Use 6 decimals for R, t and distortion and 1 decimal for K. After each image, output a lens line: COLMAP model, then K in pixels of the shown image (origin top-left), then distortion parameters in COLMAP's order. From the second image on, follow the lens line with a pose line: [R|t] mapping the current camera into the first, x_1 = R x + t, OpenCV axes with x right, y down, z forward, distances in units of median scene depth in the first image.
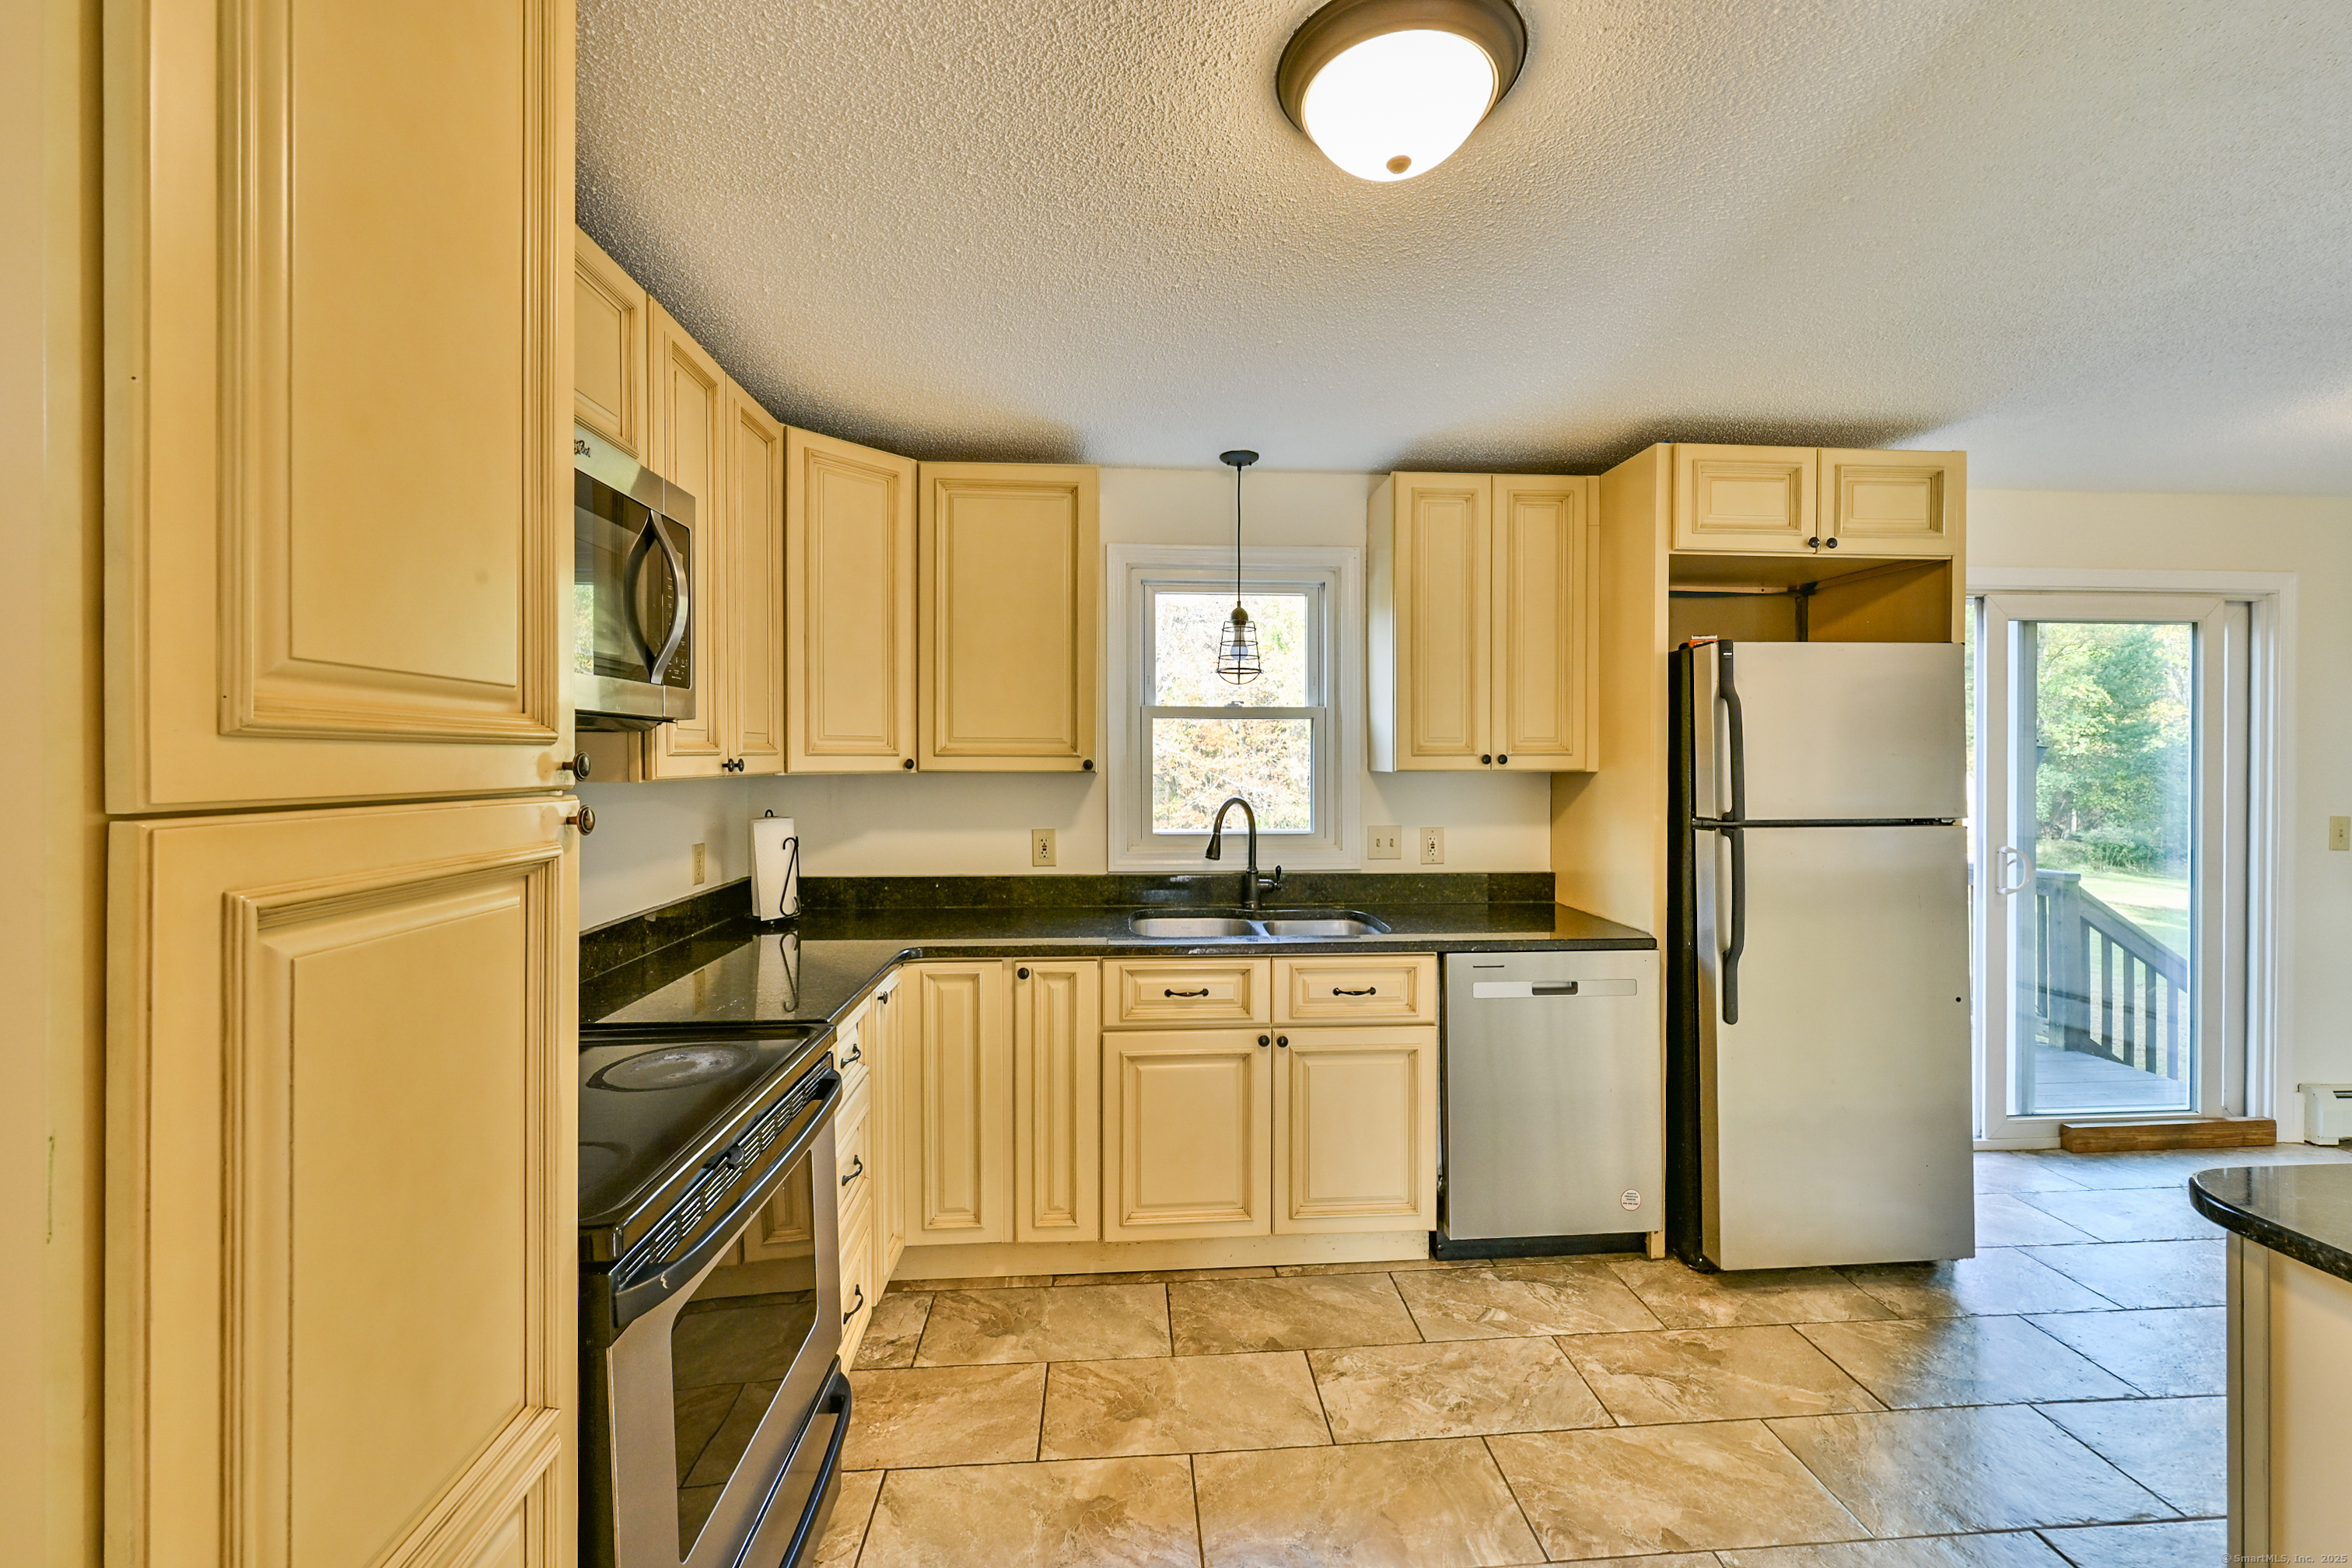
lens RADIAL K [[930.9, 0, 1194.9], [0, 930.9, 772.5], [0, 0, 1]] dist [0.000220, -0.000074]
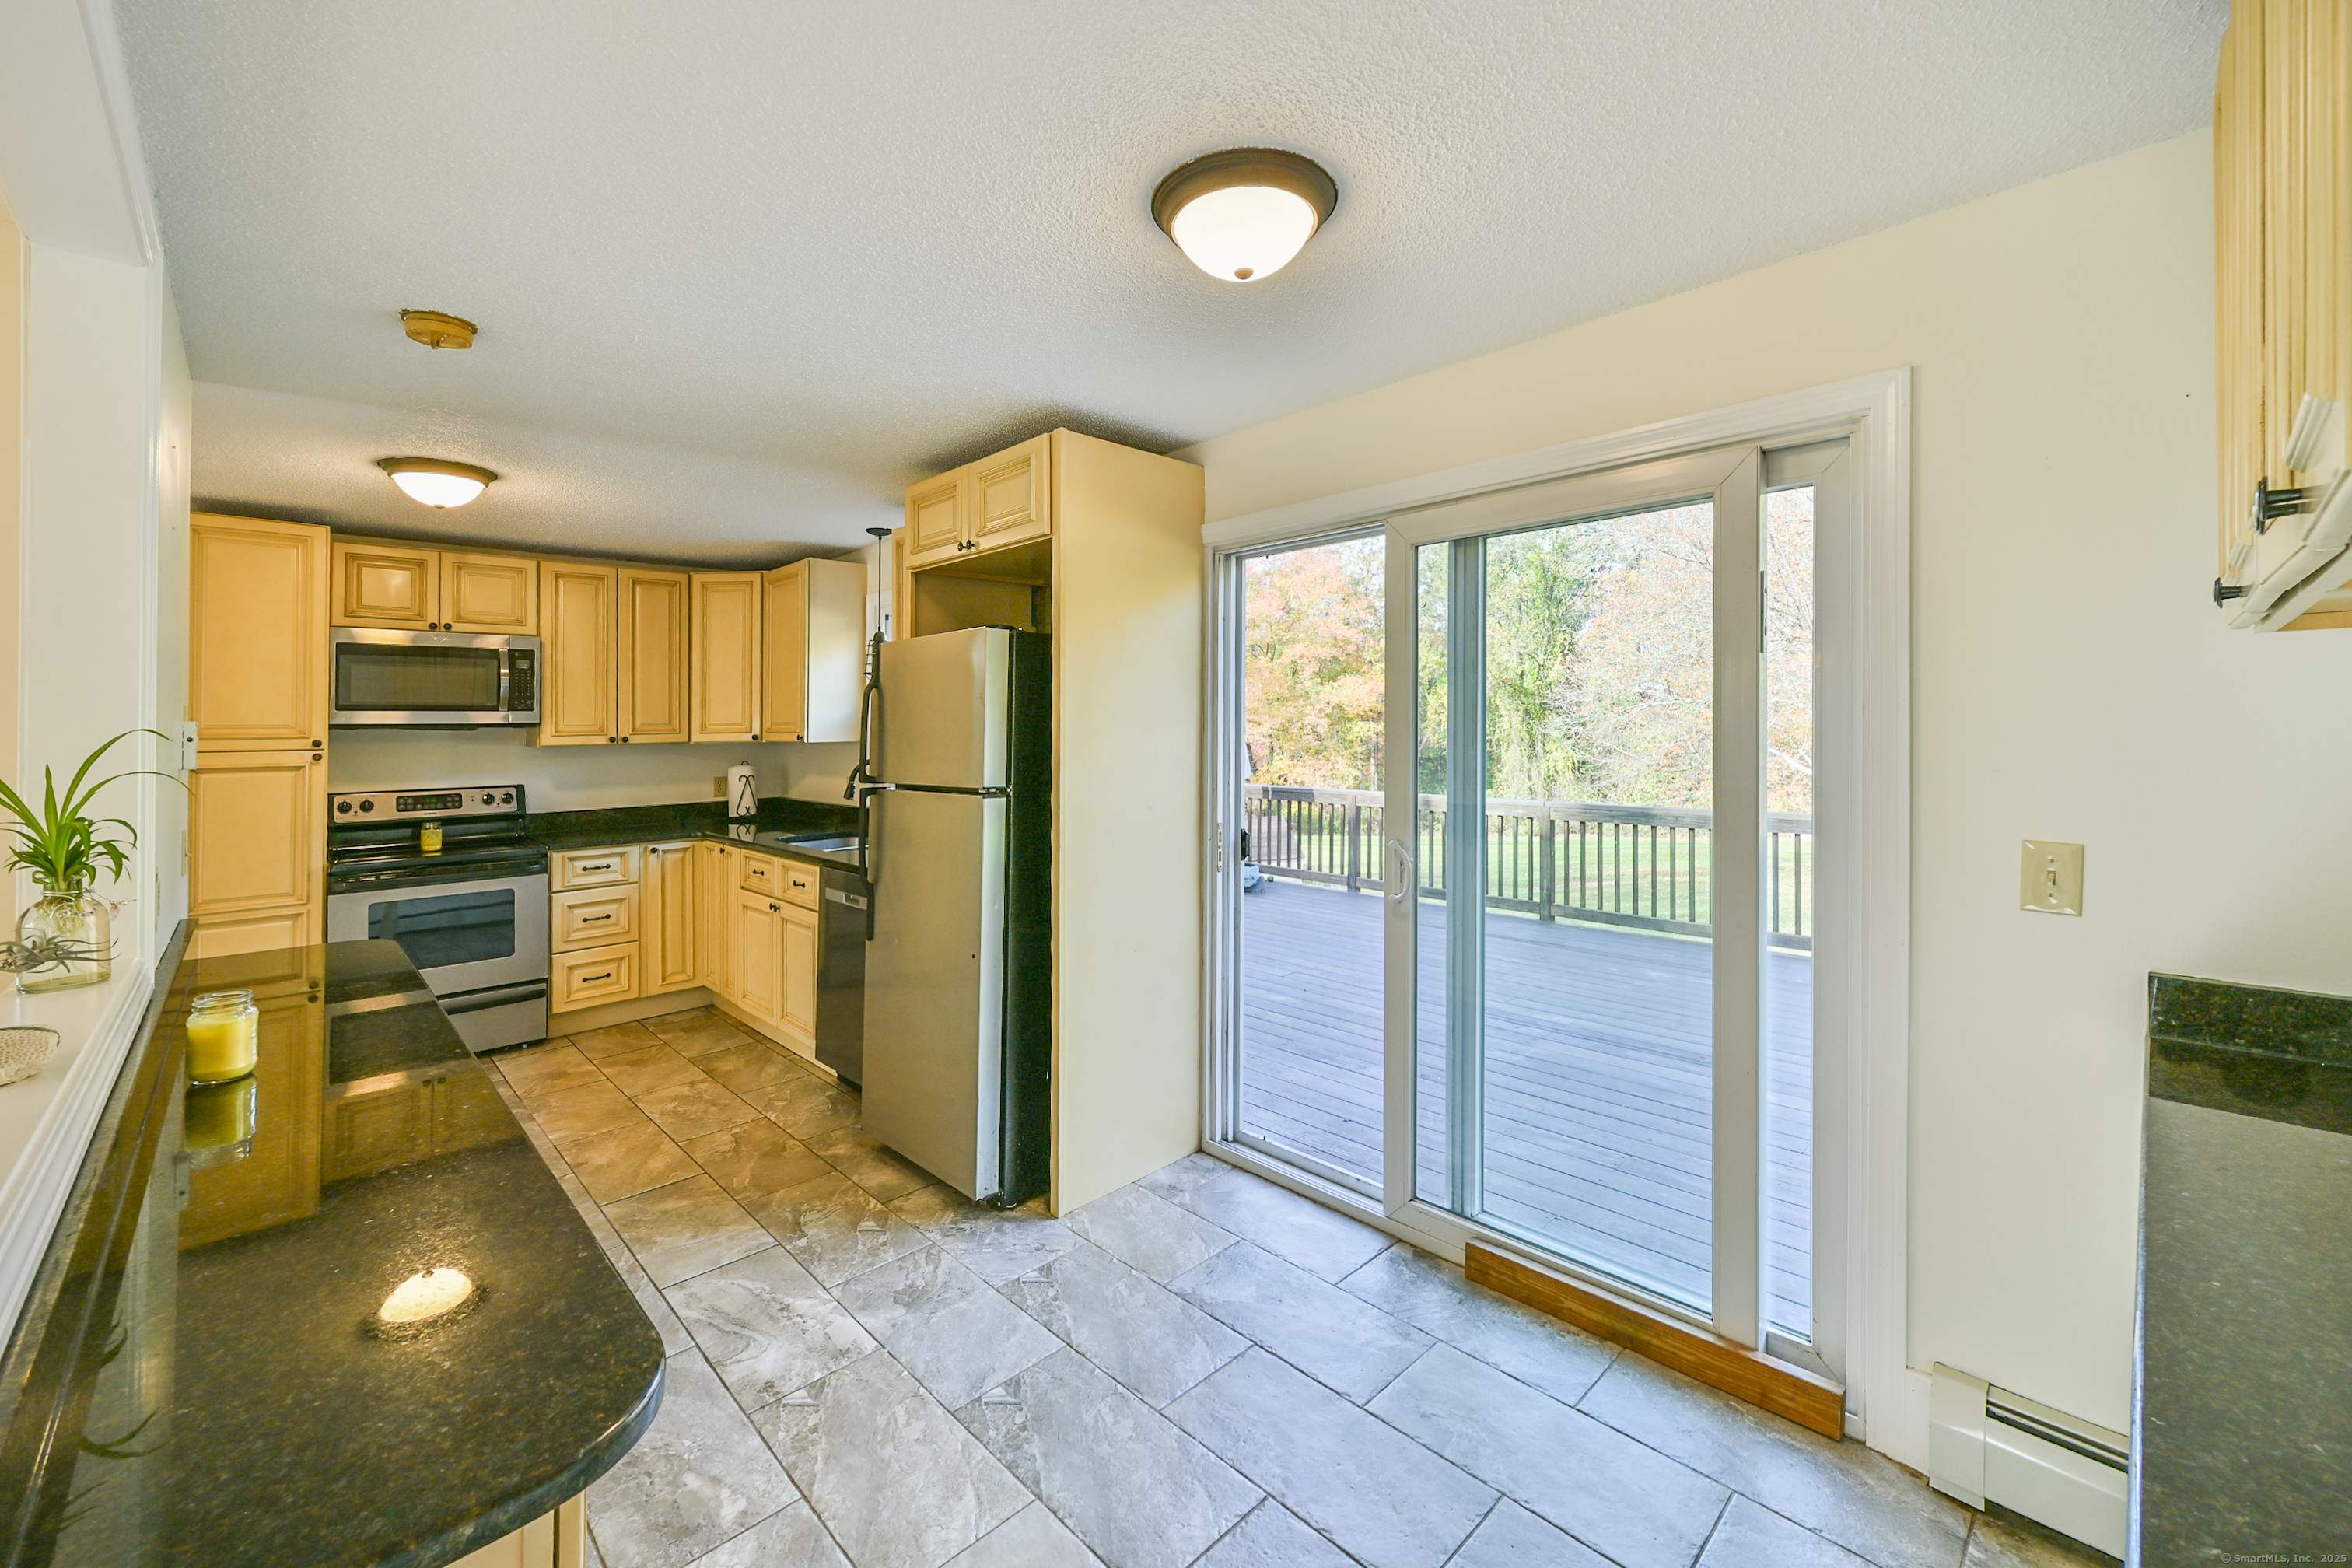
lens RADIAL K [[956.5, 0, 1174.1], [0, 956.5, 695.8], [0, 0, 1]] dist [-0.000928, -0.000141]
pose [[0.634893, -0.033336, -0.771880, 1.817960], [0.002032, 0.999137, -0.041480, -0.014234], [0.772597, 0.024767, 0.634413, 0.453261]]
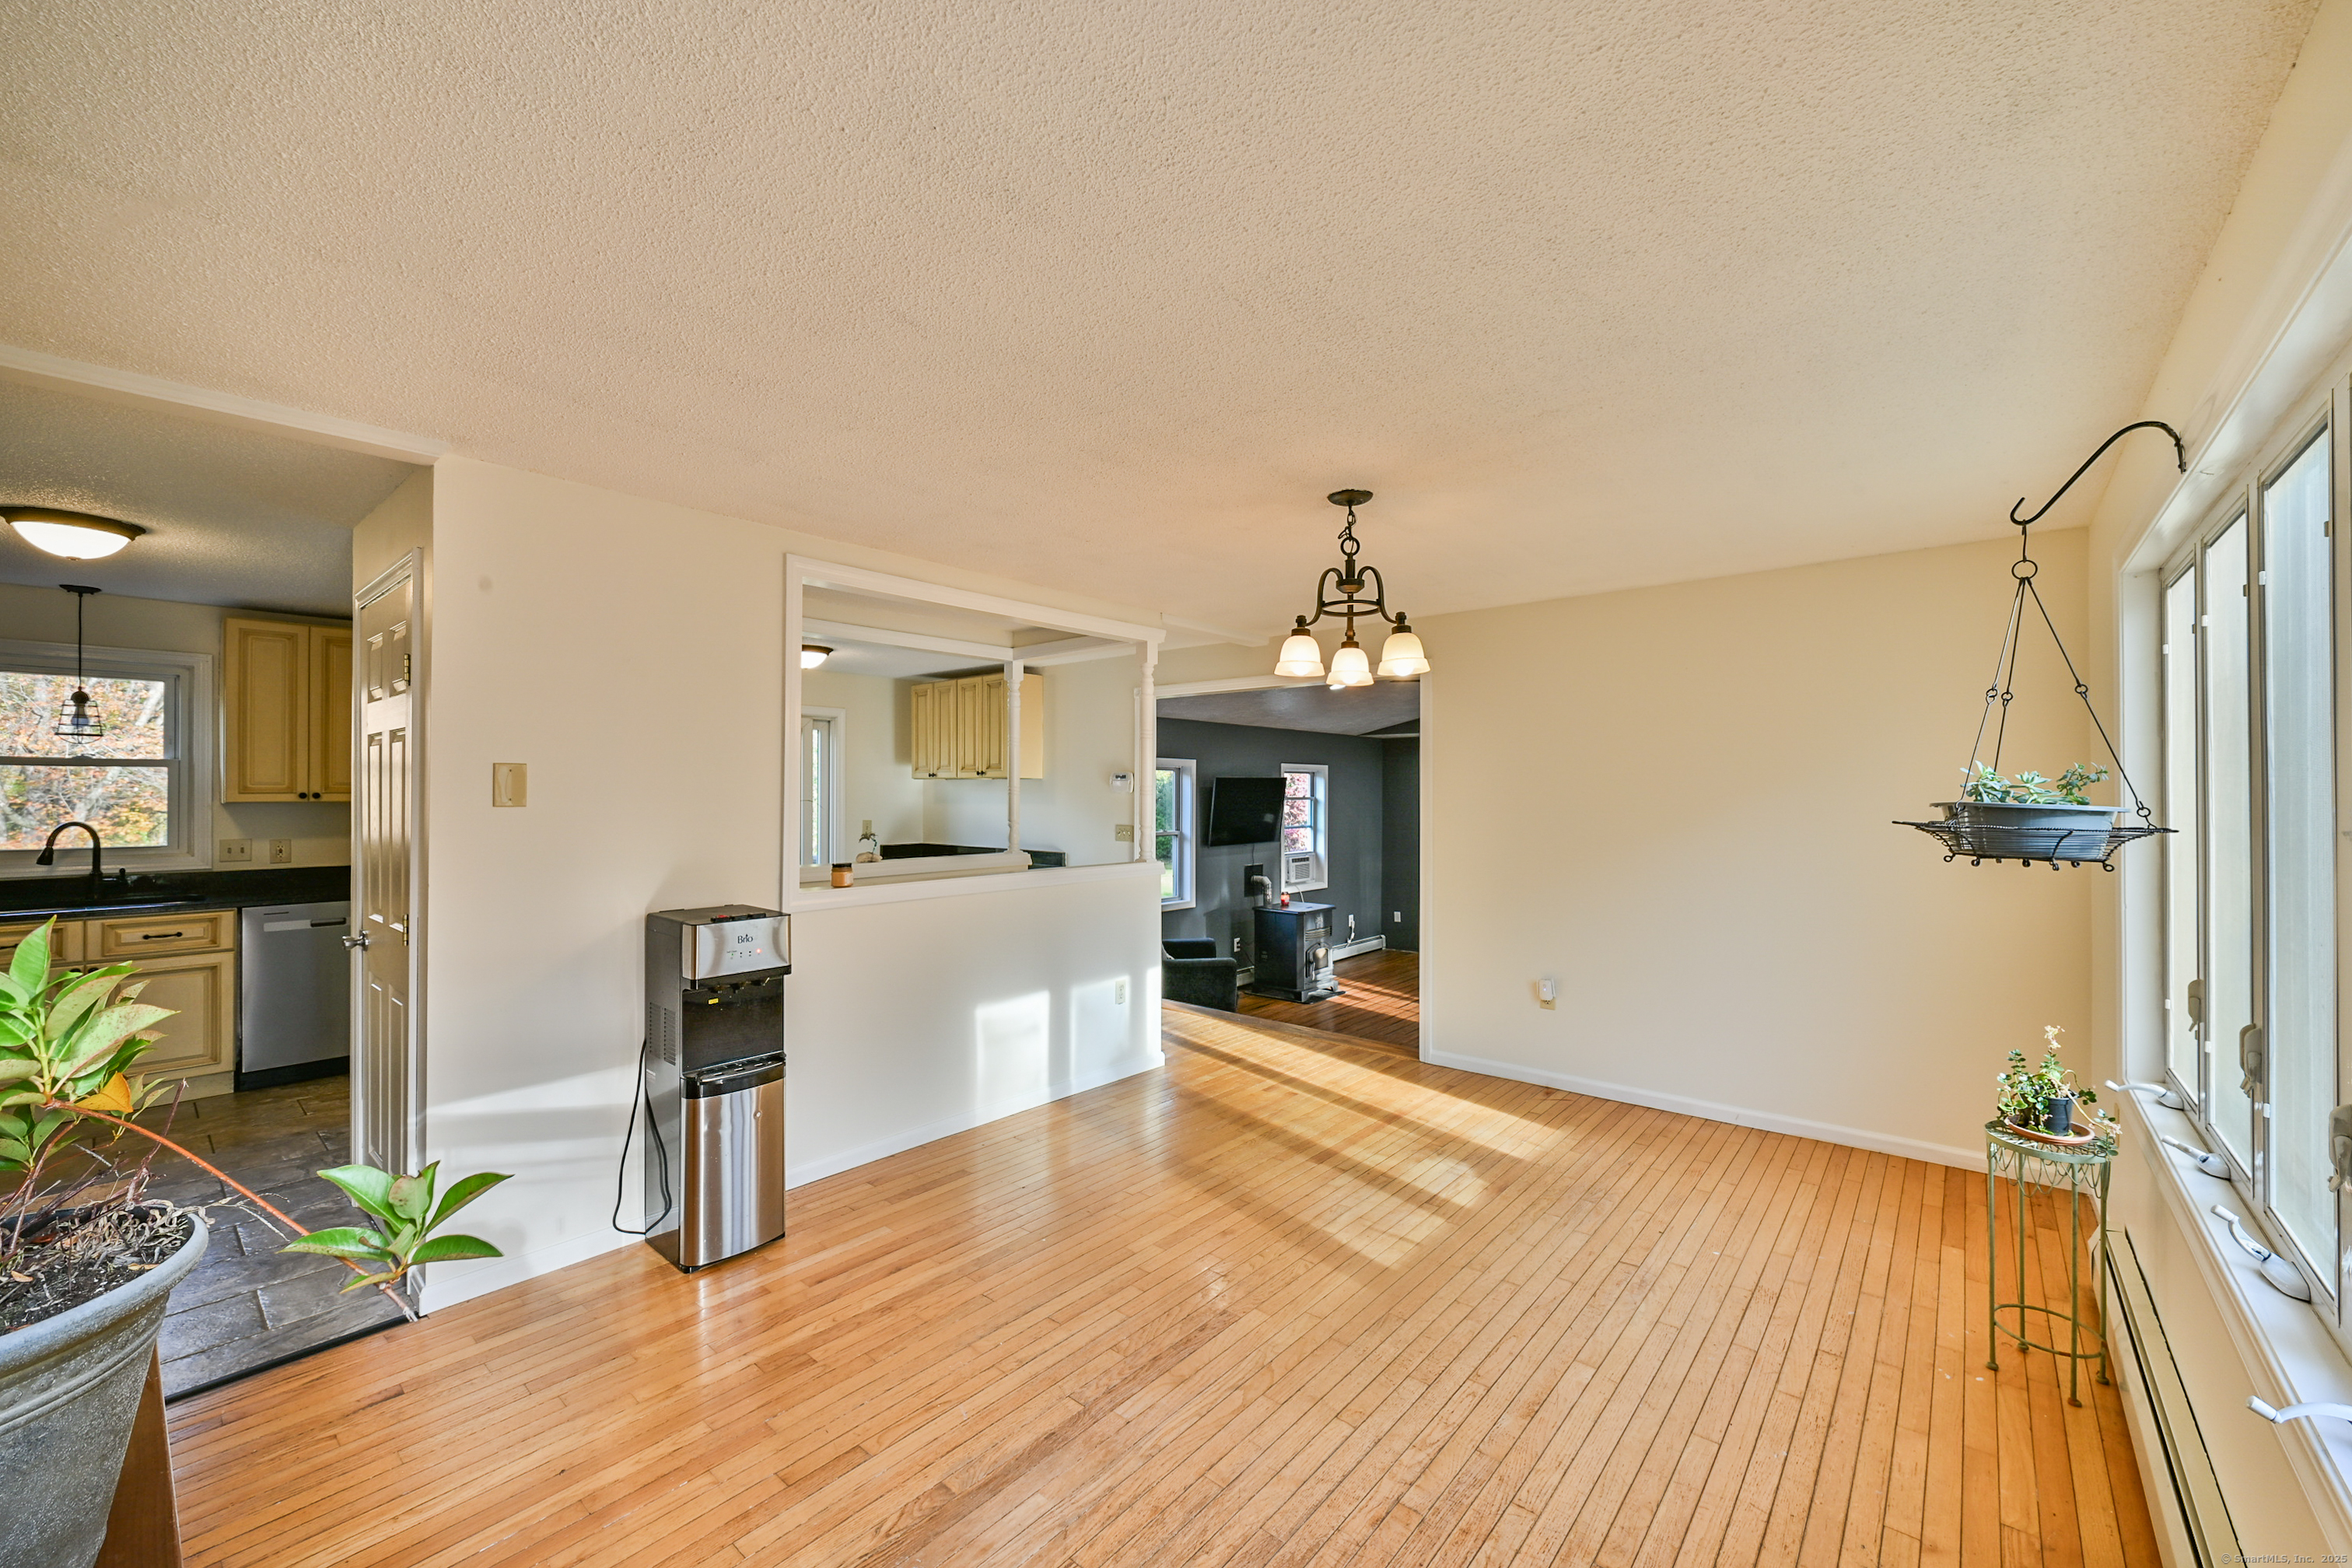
lens RADIAL K [[921.1, 0, 1169.6], [0, 921.1, 793.1], [0, 0, 1]] dist [-0.001076, -0.000112]
pose [[0.710034, -0.000185, 0.704167, 0.287317], [0.008443, 0.999930, -0.008251, 0.008981], [-0.704117, 0.011804, 0.709986, -1.417924]]
